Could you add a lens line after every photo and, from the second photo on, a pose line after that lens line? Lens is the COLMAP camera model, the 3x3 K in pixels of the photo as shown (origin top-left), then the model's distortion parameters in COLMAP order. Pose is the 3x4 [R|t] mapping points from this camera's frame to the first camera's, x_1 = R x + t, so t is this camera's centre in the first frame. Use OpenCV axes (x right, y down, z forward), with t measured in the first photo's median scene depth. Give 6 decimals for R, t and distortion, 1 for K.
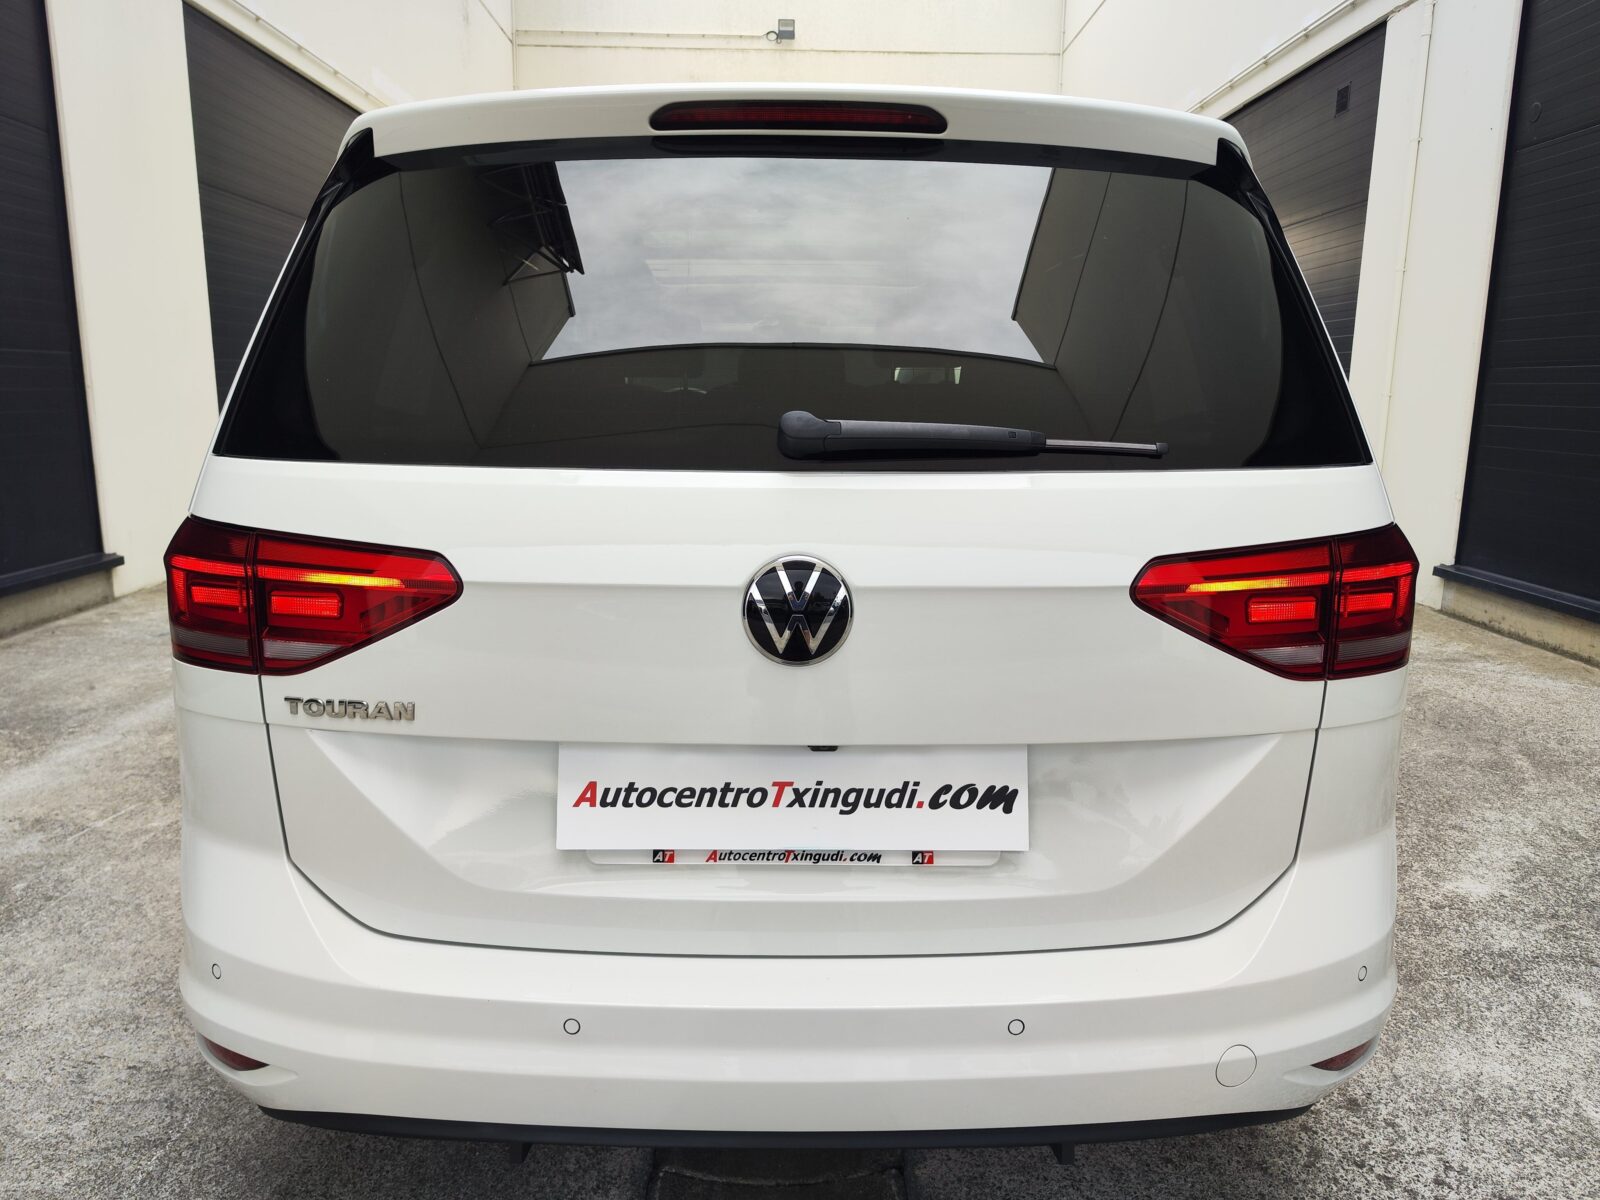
lens RADIAL K [[1070.3, 0, 794.2], [0, 1070.3, 595.7], [0, 0, 1]] dist [0.008911, -0.001840]
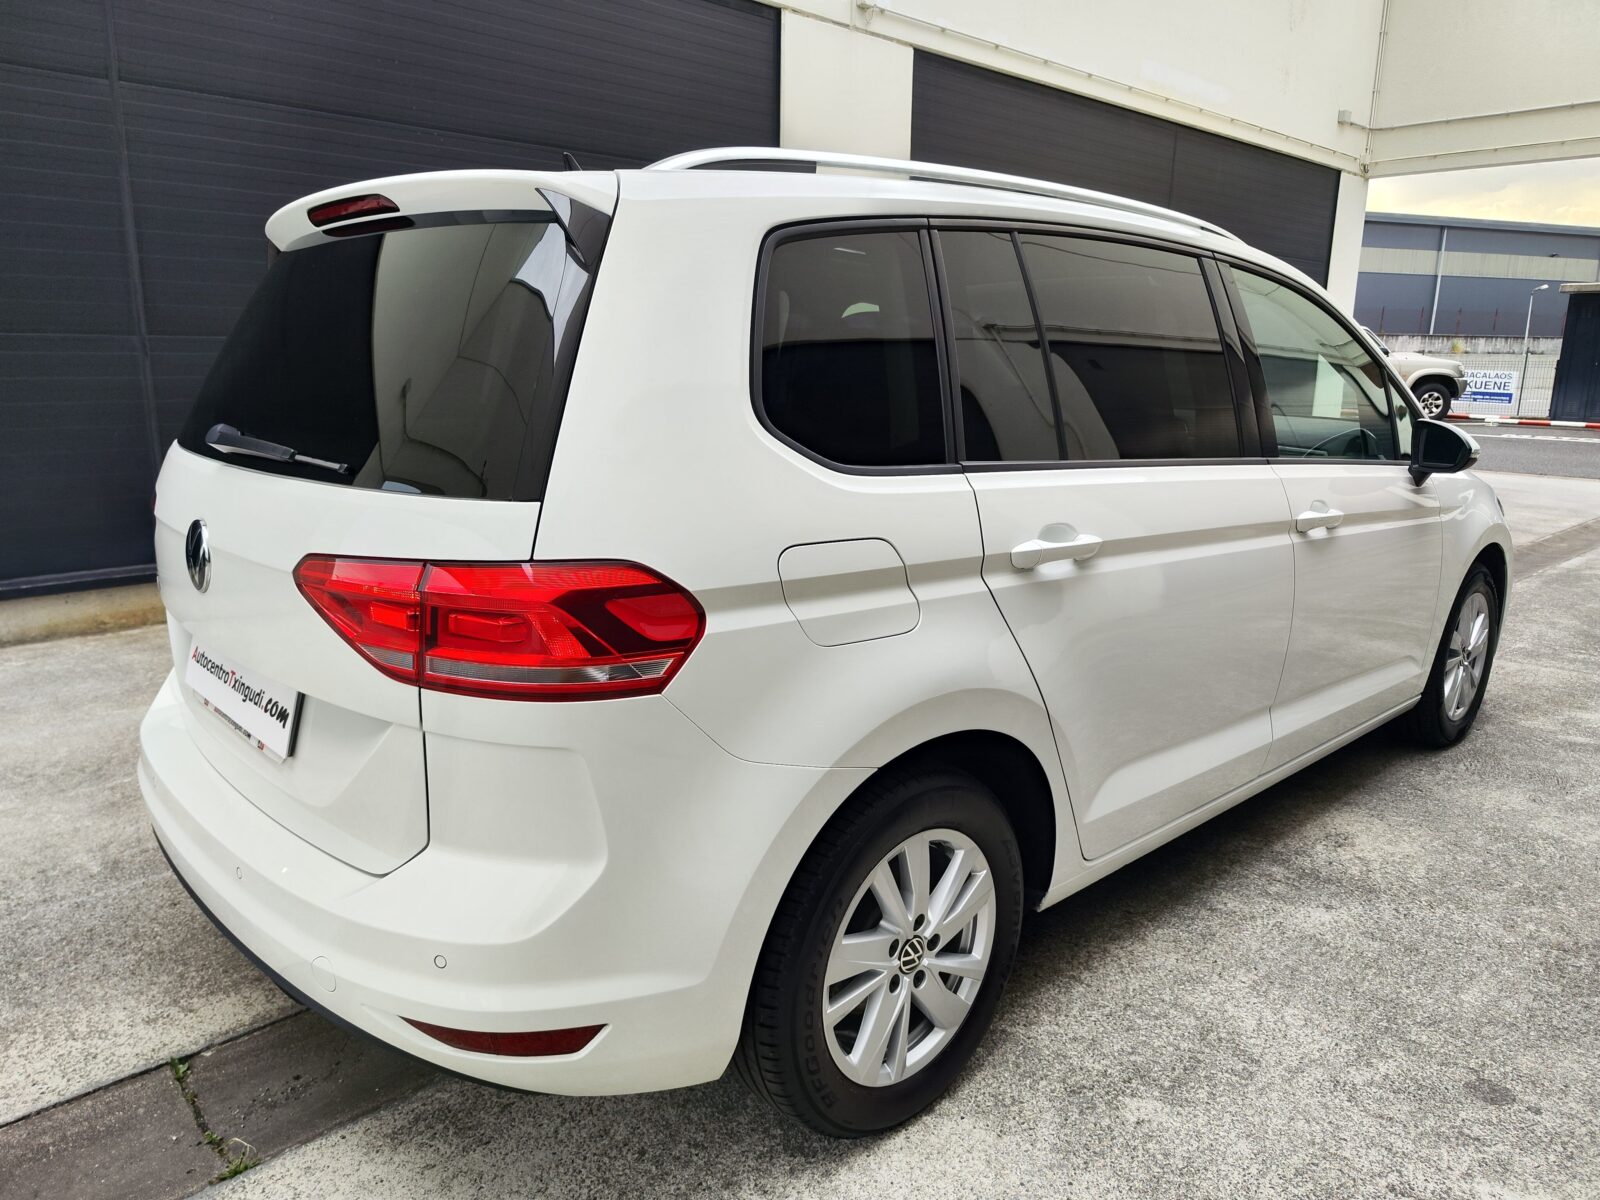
lens RADIAL K [[1070.3, 0, 794.2], [0, 1070.3, 595.7], [0, 0, 1]] dist [0.008911, -0.001840]
pose [[0.681276, 0.161389, -0.714014, 1.582132], [-0.145721, 0.985772, 0.083775, -0.170576], [0.717376, 0.046973, 0.695101, 0.517144]]
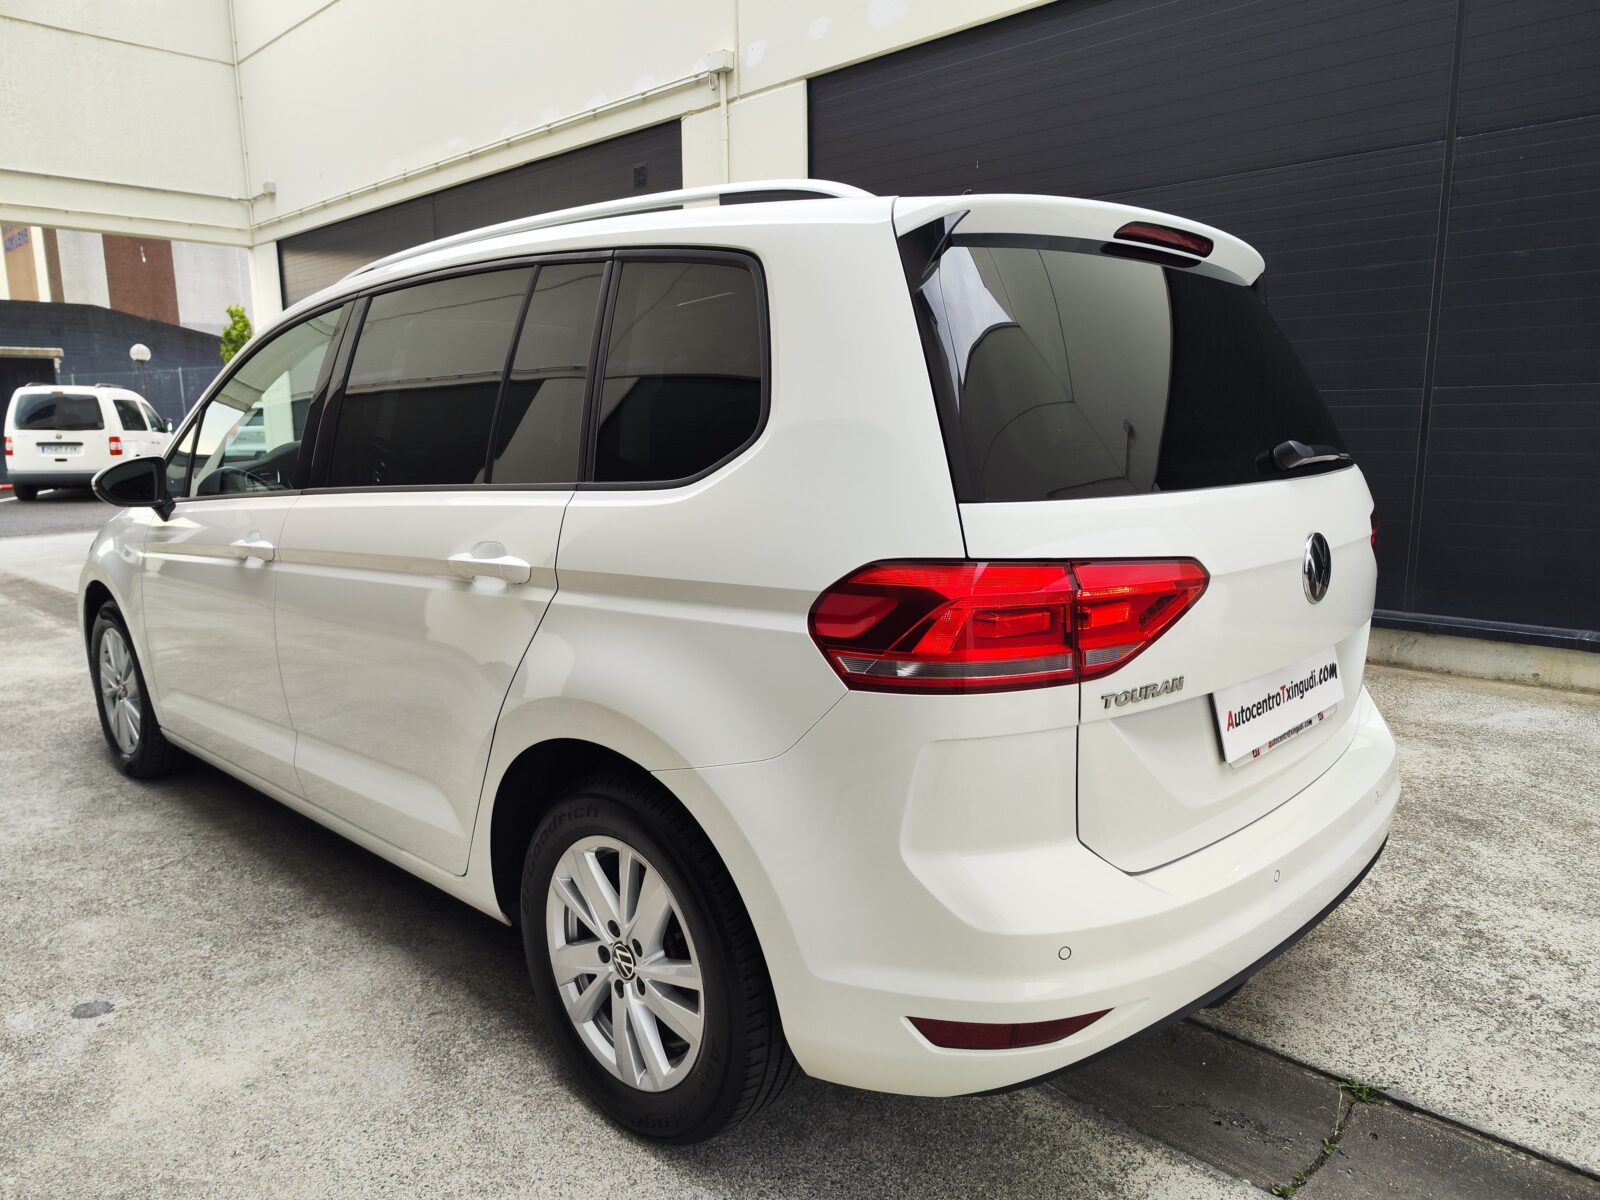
lens RADIAL K [[1070.3, 0, 794.2], [0, 1070.3, 595.7], [0, 0, 1]] dist [0.008911, -0.001840]
pose [[0.708251, -0.133231, 0.693274, -1.543776], [0.151276, 0.987861, 0.035301, -0.111201], [-0.689562, 0.079874, 0.719809, 0.373369]]
